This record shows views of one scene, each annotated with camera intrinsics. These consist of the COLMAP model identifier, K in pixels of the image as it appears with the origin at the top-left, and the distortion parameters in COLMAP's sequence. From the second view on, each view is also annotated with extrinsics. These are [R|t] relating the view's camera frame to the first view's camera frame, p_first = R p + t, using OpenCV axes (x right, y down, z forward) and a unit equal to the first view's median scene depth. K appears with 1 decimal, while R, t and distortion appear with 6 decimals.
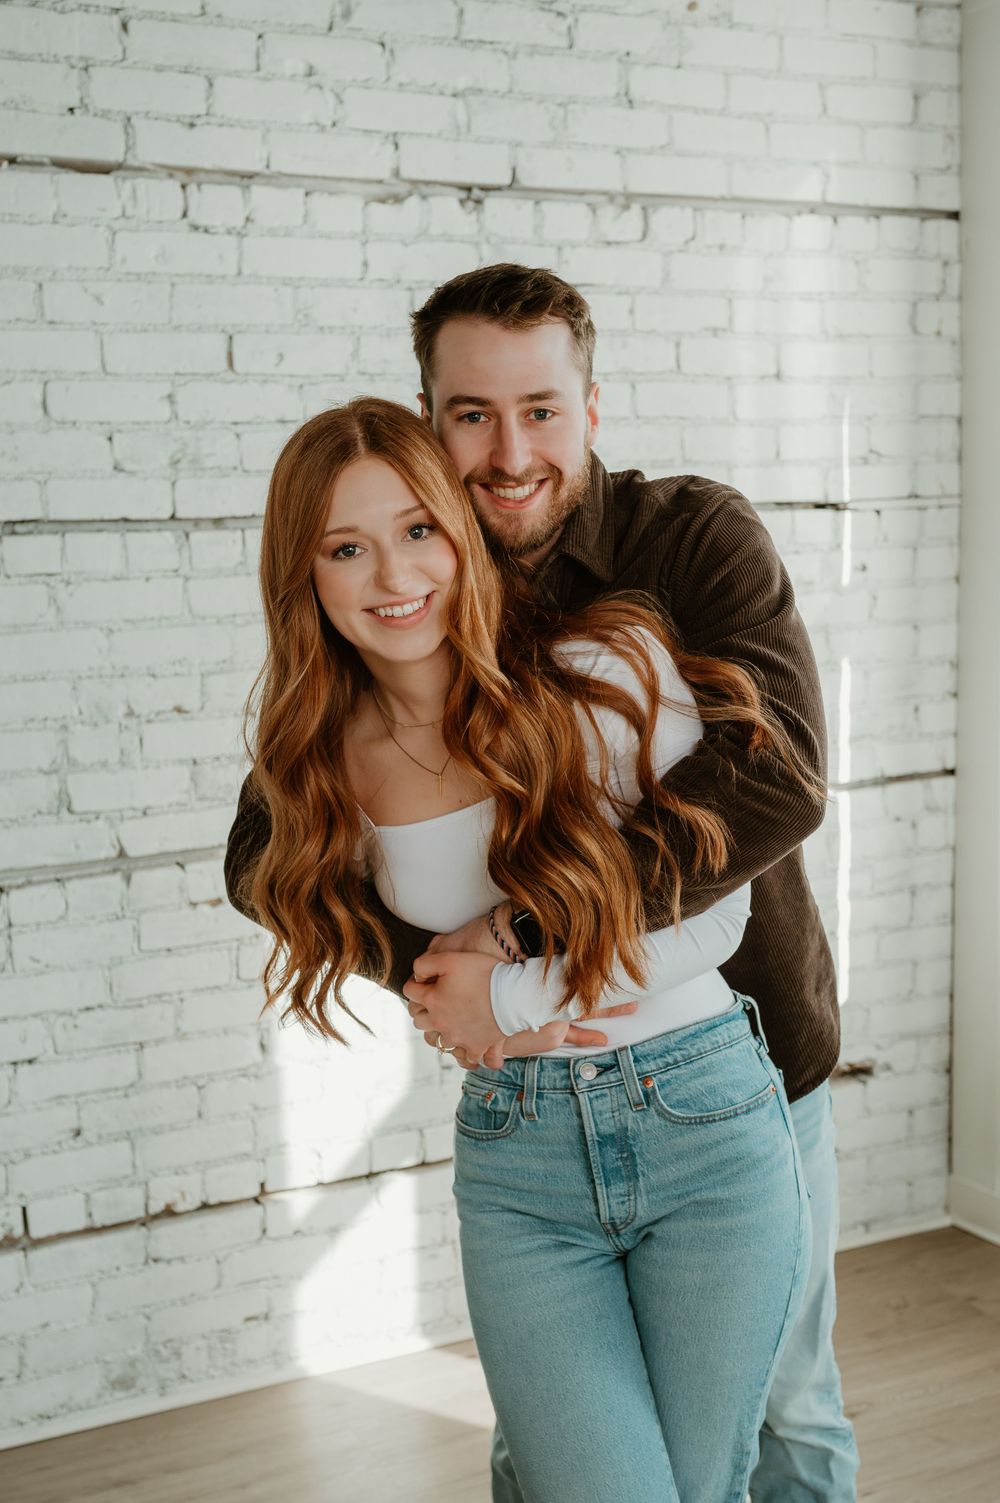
lens RADIAL K [[2584.0, 0, 500.0], [0, 2584.0, 751.5], [0, 0, 1]] dist [-0.022701, 0.116103]
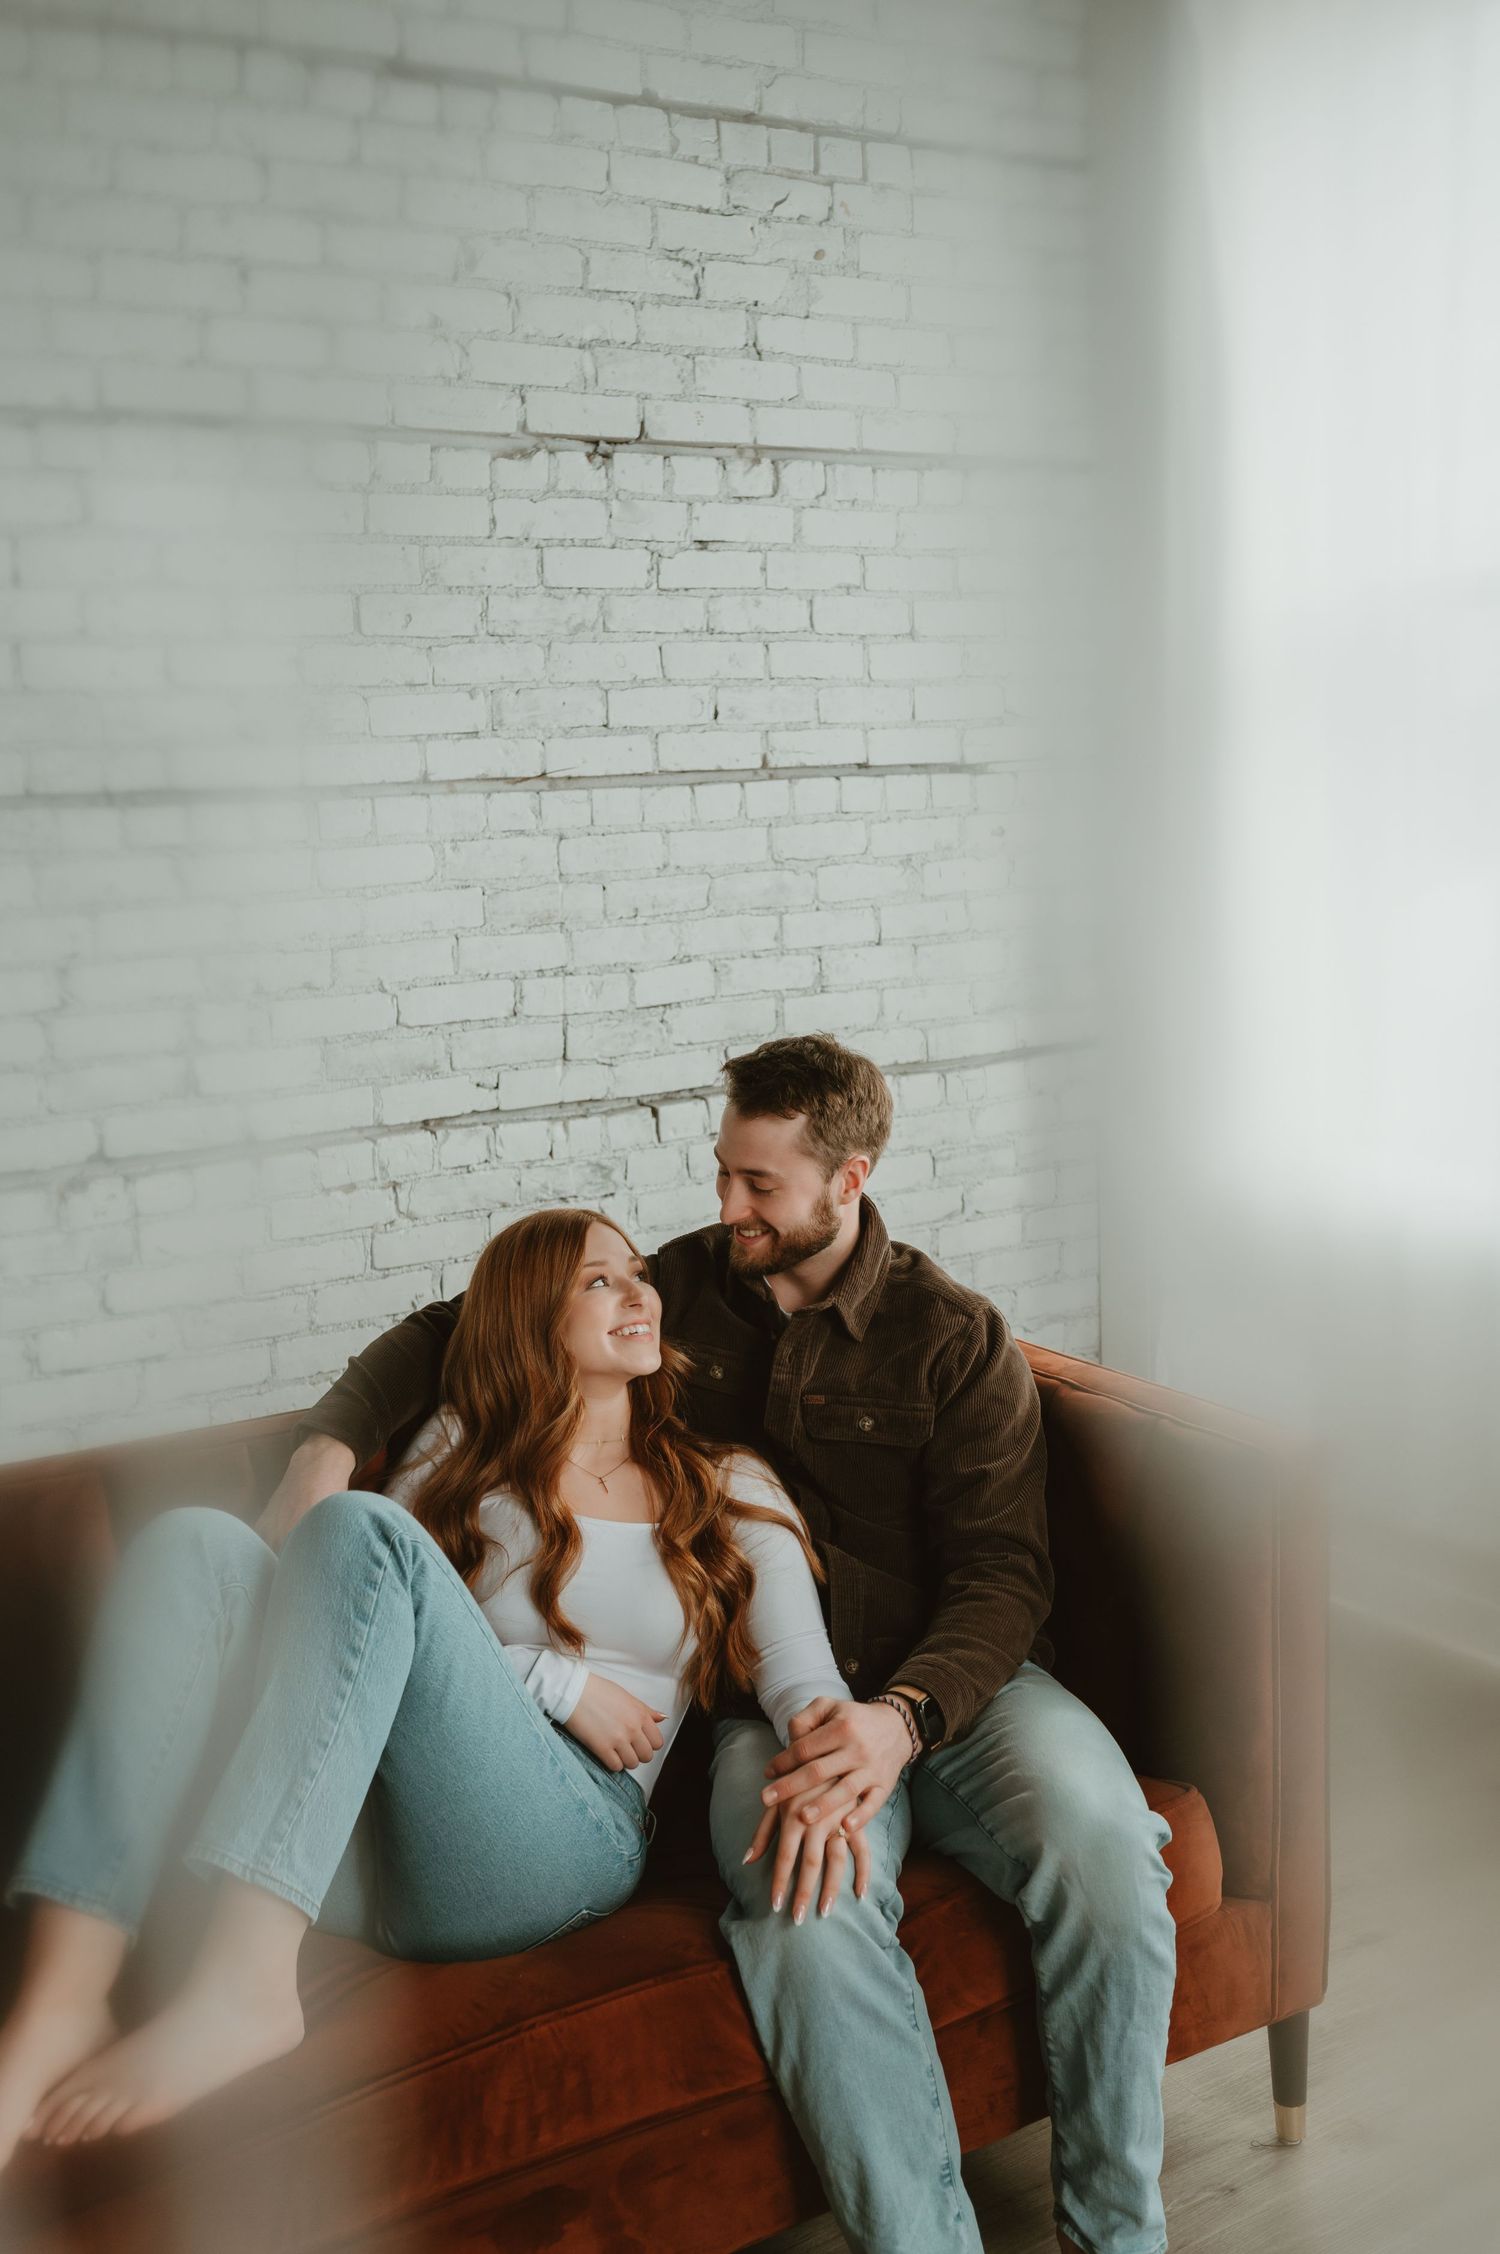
lens RADIAL K [[3875.1, 0, 750.0], [0, 3875.1, 1127.0], [0, 0, 1]] dist [-0.022701, 0.116103]
pose [[0.991275, -0.020816, 0.130153, -0.148873], [0.021942, 0.999733, -0.007220, 0.049350], [-0.129968, 0.010013, 0.991468, -0.439749]]
